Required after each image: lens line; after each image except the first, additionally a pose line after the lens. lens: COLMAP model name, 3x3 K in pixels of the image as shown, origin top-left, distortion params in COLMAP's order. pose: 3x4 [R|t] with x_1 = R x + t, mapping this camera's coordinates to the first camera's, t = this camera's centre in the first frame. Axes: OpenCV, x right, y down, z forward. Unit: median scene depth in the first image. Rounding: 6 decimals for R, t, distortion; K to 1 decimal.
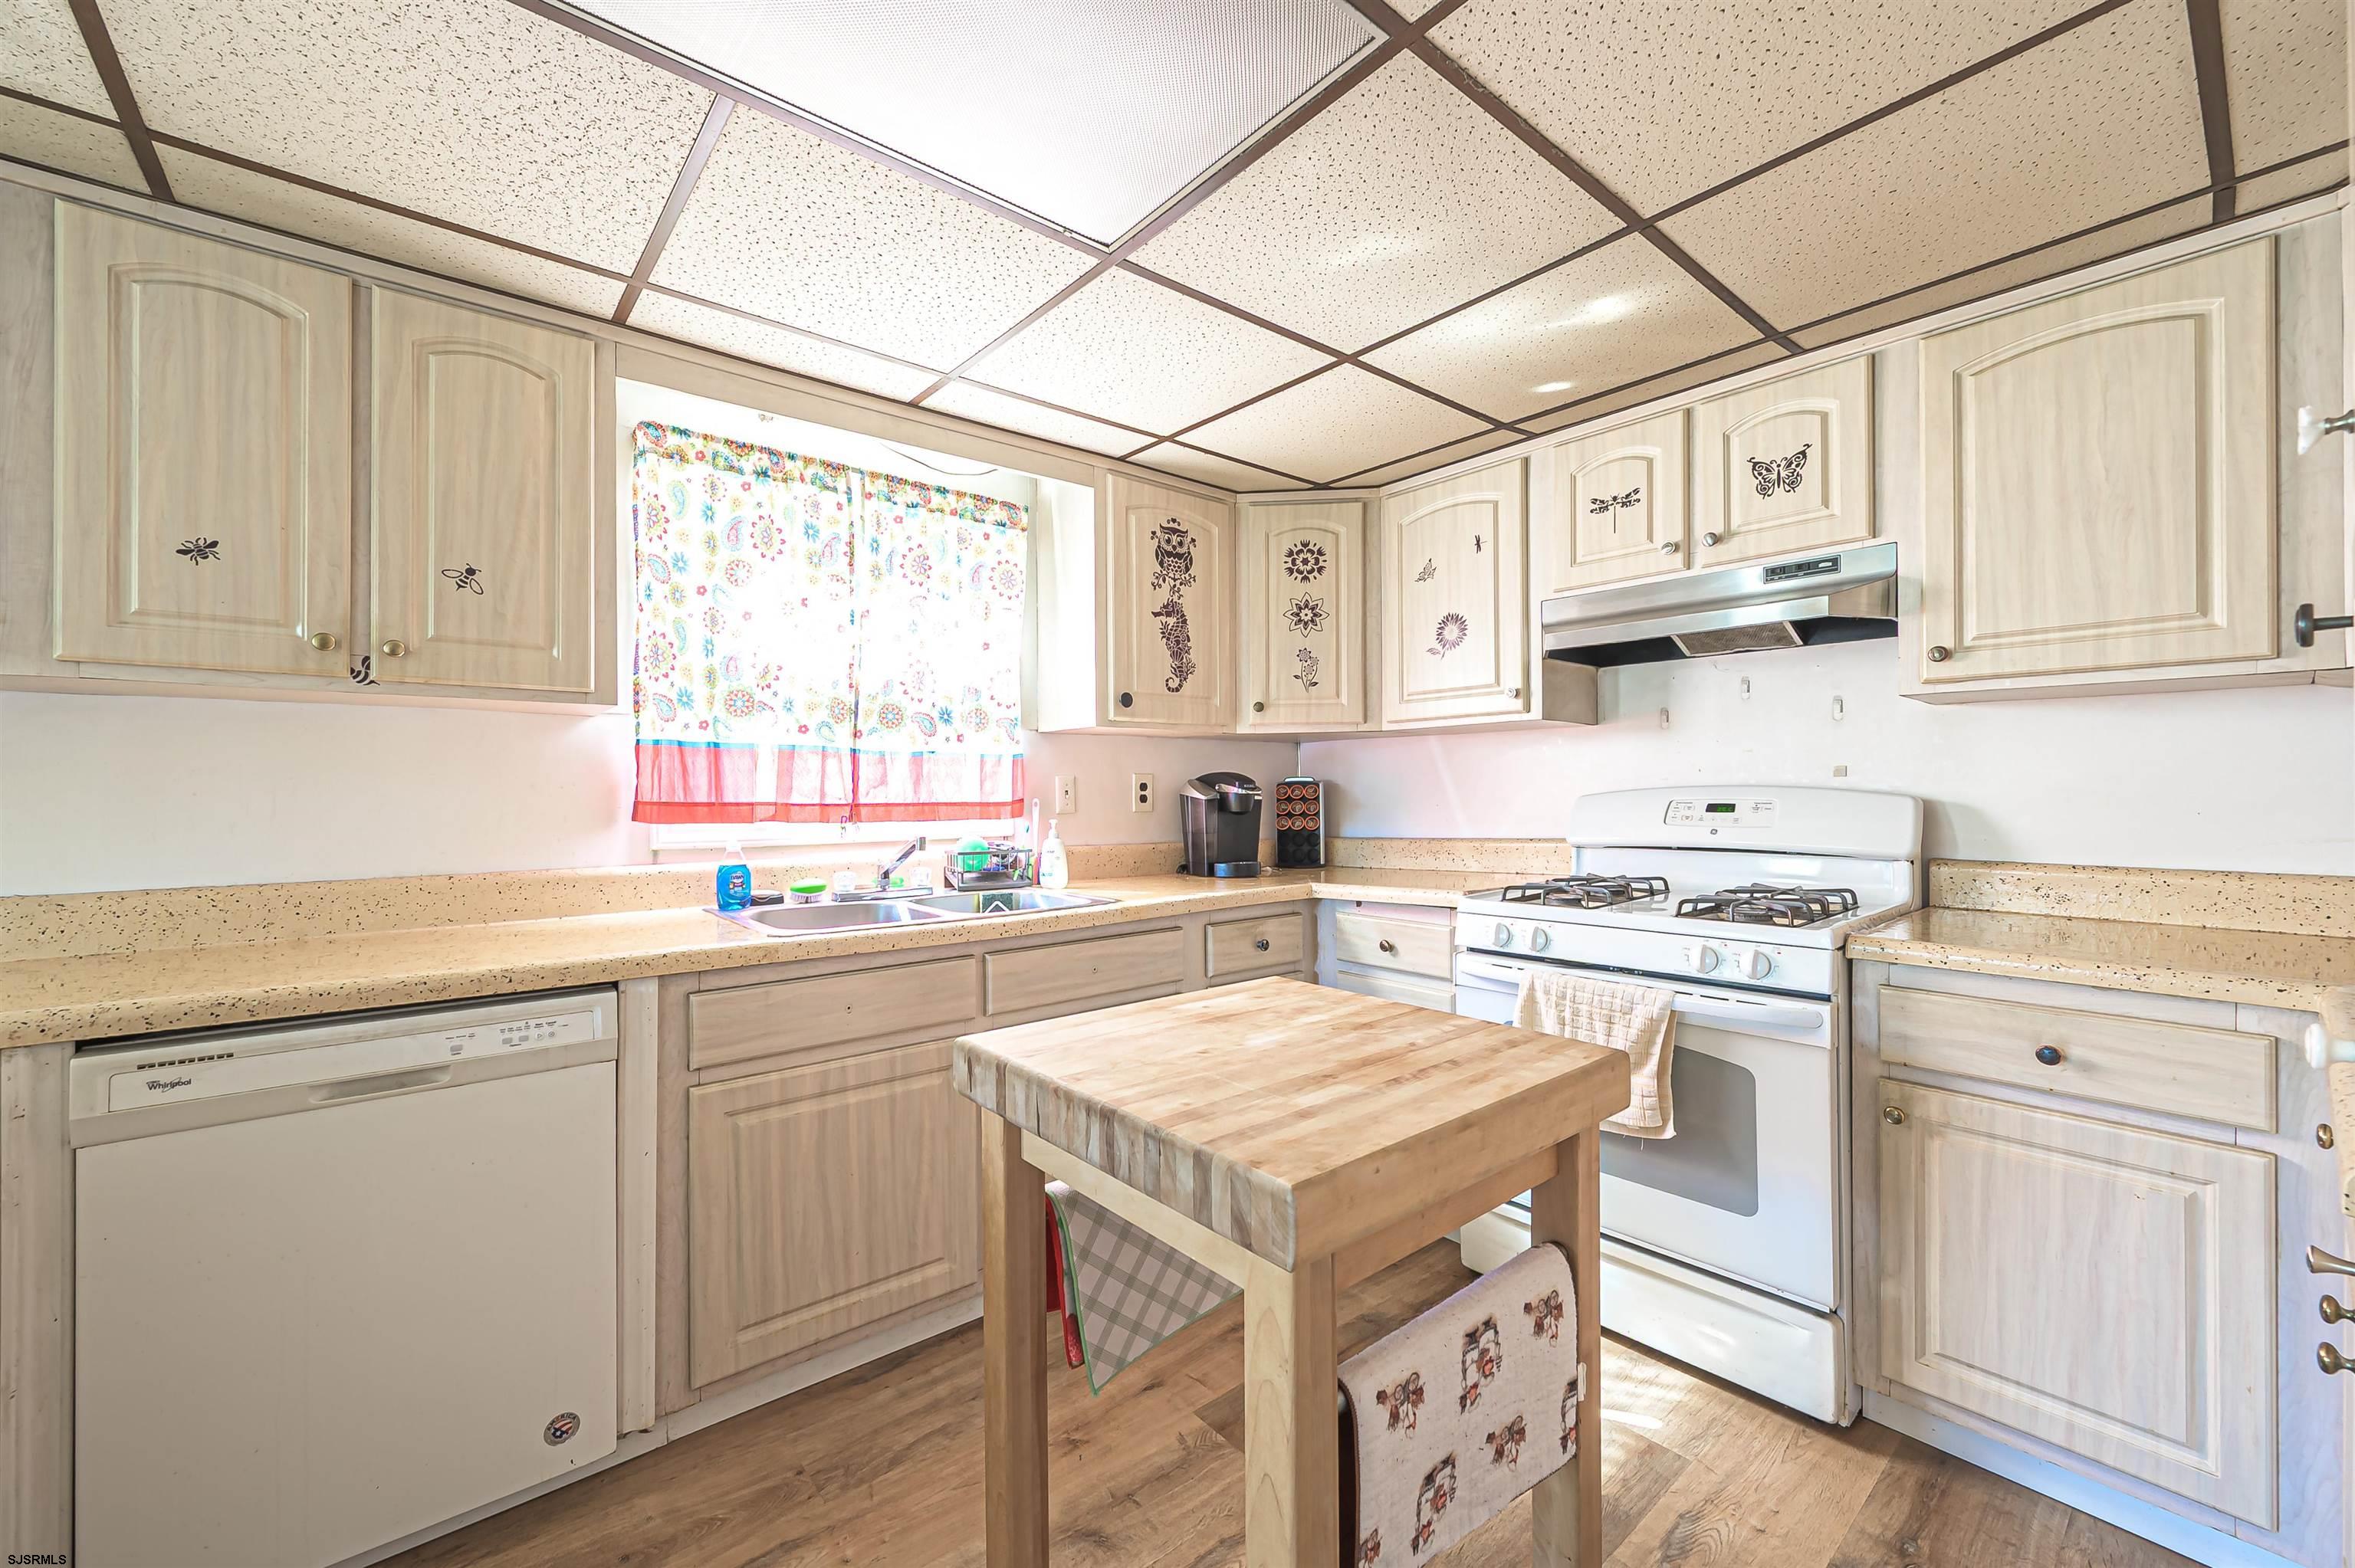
lens RADIAL K [[930.6, 0, 1175.6], [0, 930.6, 790.6], [0, 0, 1]] dist [-0.000158, -0.000277]
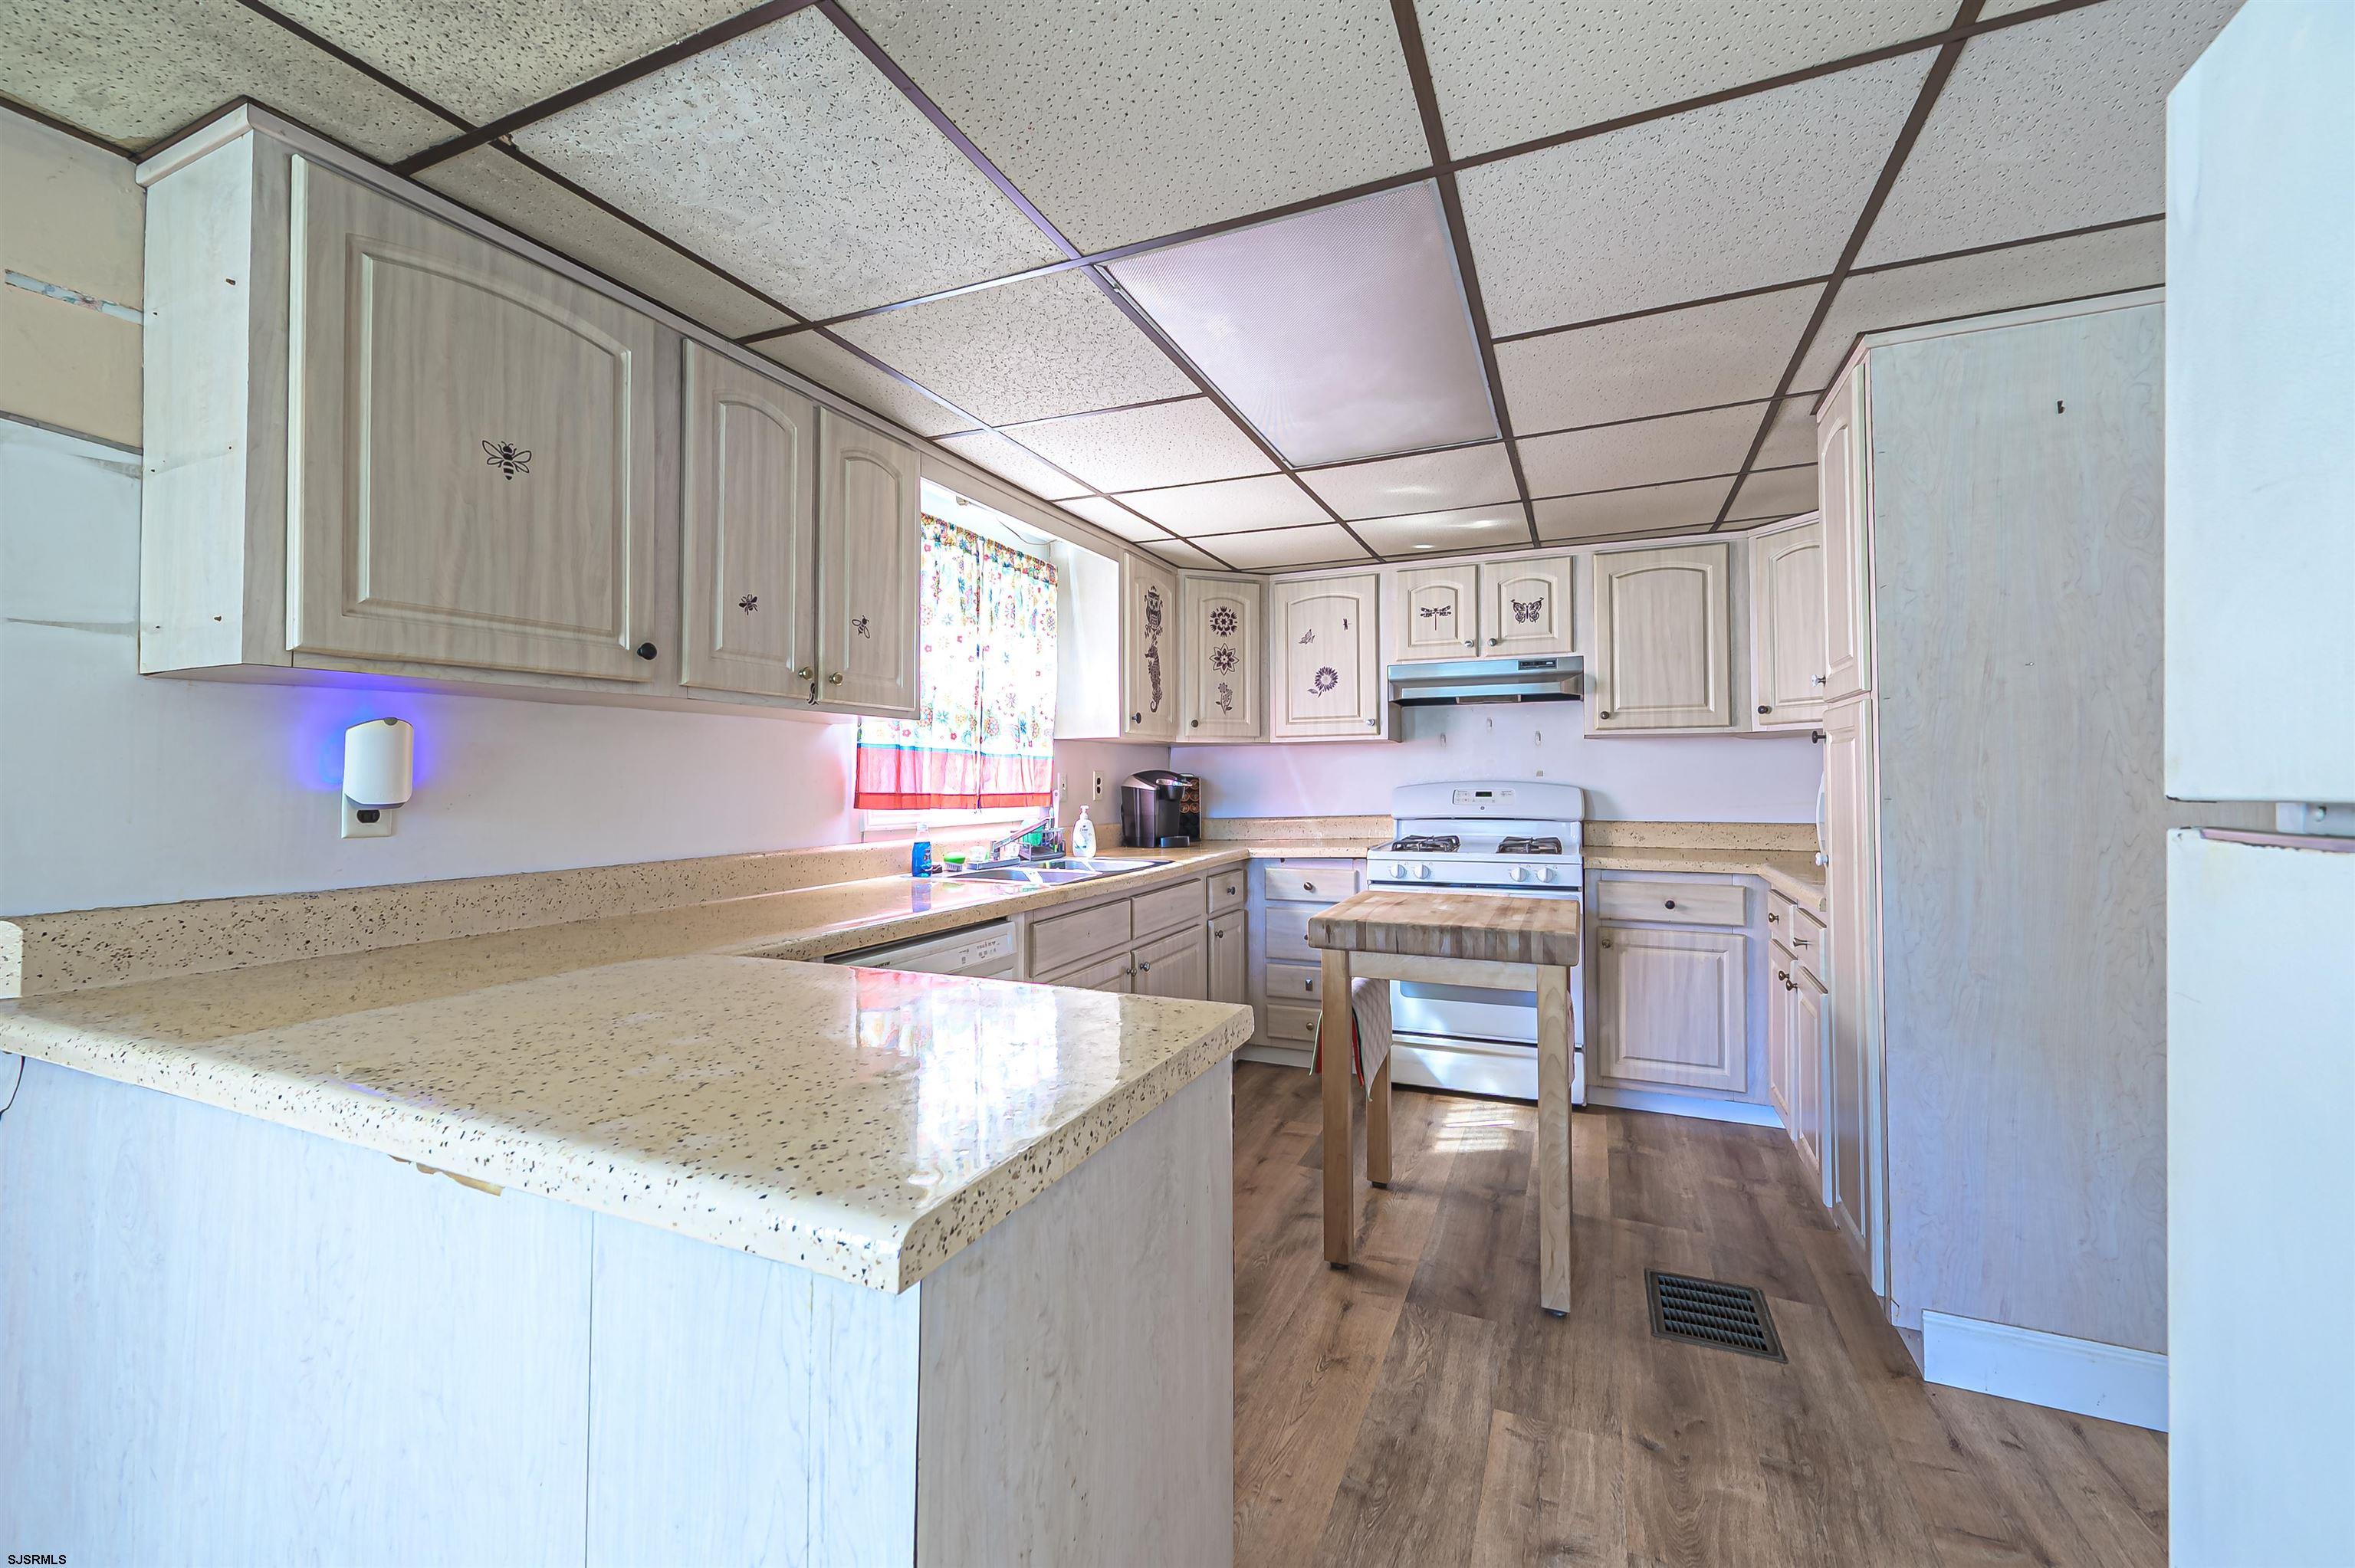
lens RADIAL K [[942.5, 0, 1174.7], [0, 942.5, 765.6], [0, 0, 1]] dist [-0.000281, -0.000121]
pose [[0.894459, 0.008988, 0.447060, -0.706704], [-0.000749, 0.999827, -0.018602, -0.001547], [-0.447150, 0.016303, 0.894311, -0.303244]]
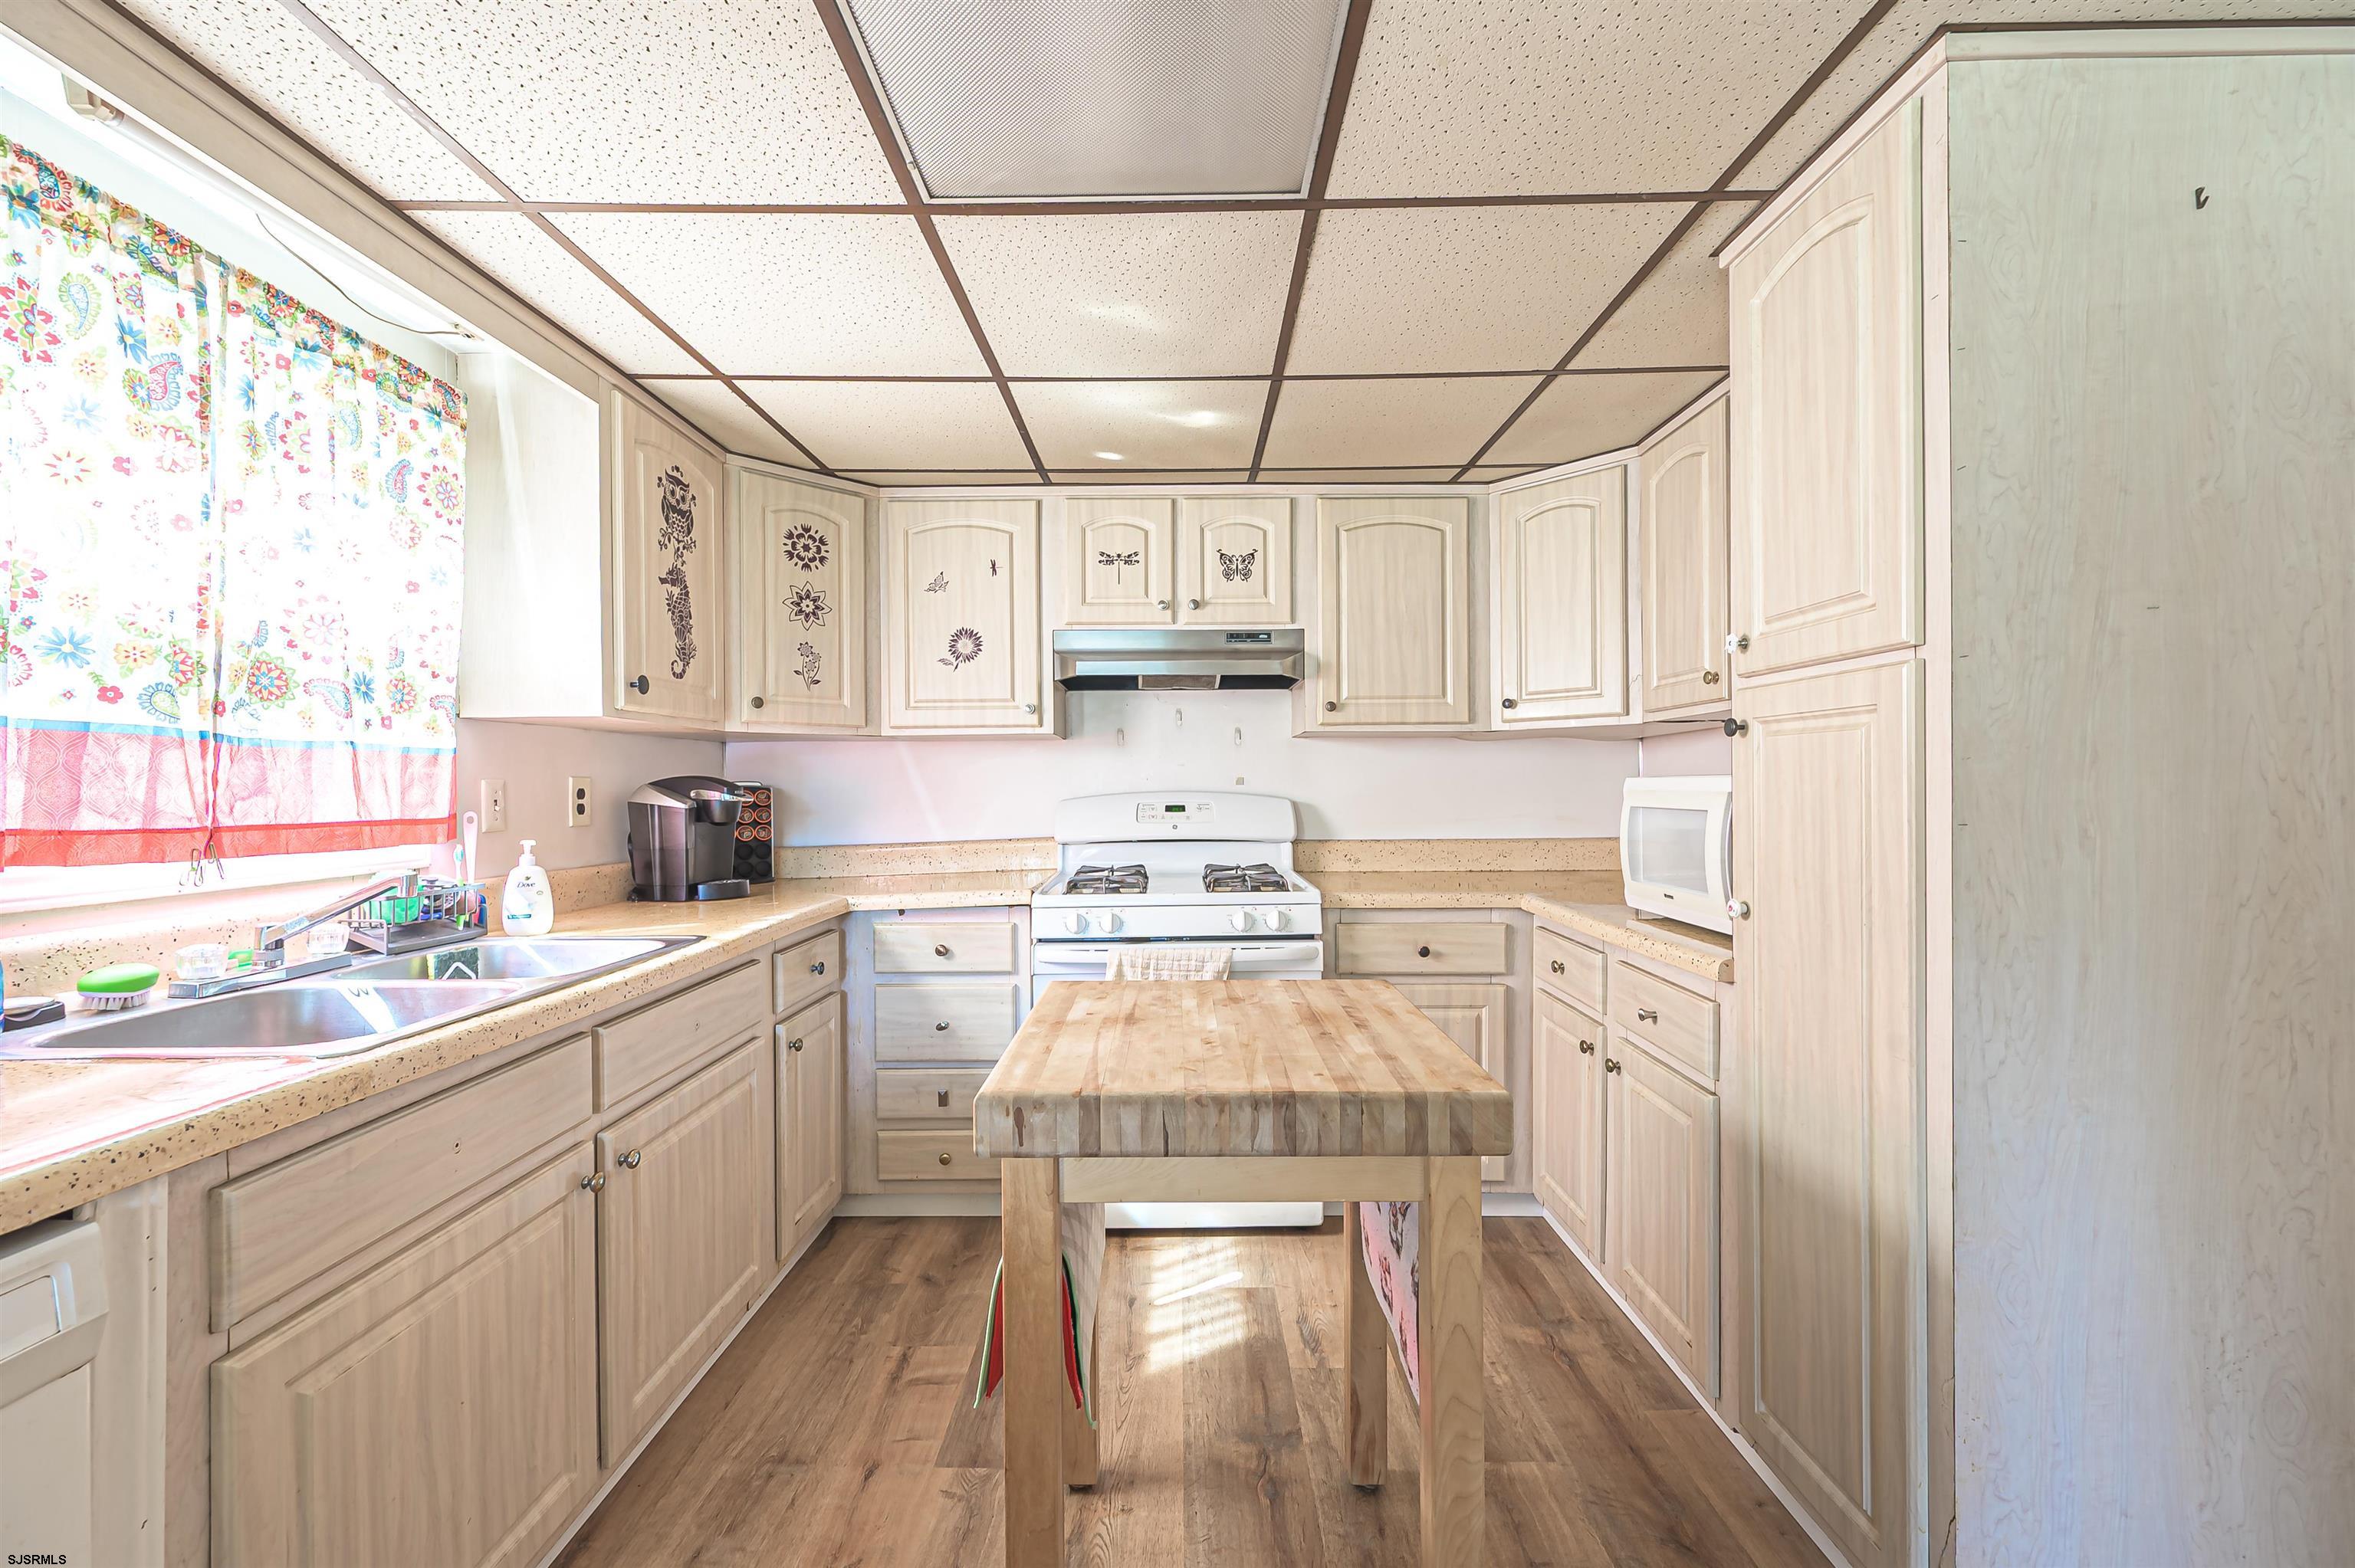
lens RADIAL K [[930.6, 0, 1175.6], [0, 930.6, 790.6], [0, 0, 1]] dist [-0.000158, -0.000277]
pose [[0.641591, -0.002661, 0.767042, -0.415682], [0.003269, 0.999994, 0.000735, -0.007584], [-0.767040, 0.002036, 0.641596, 0.164830]]
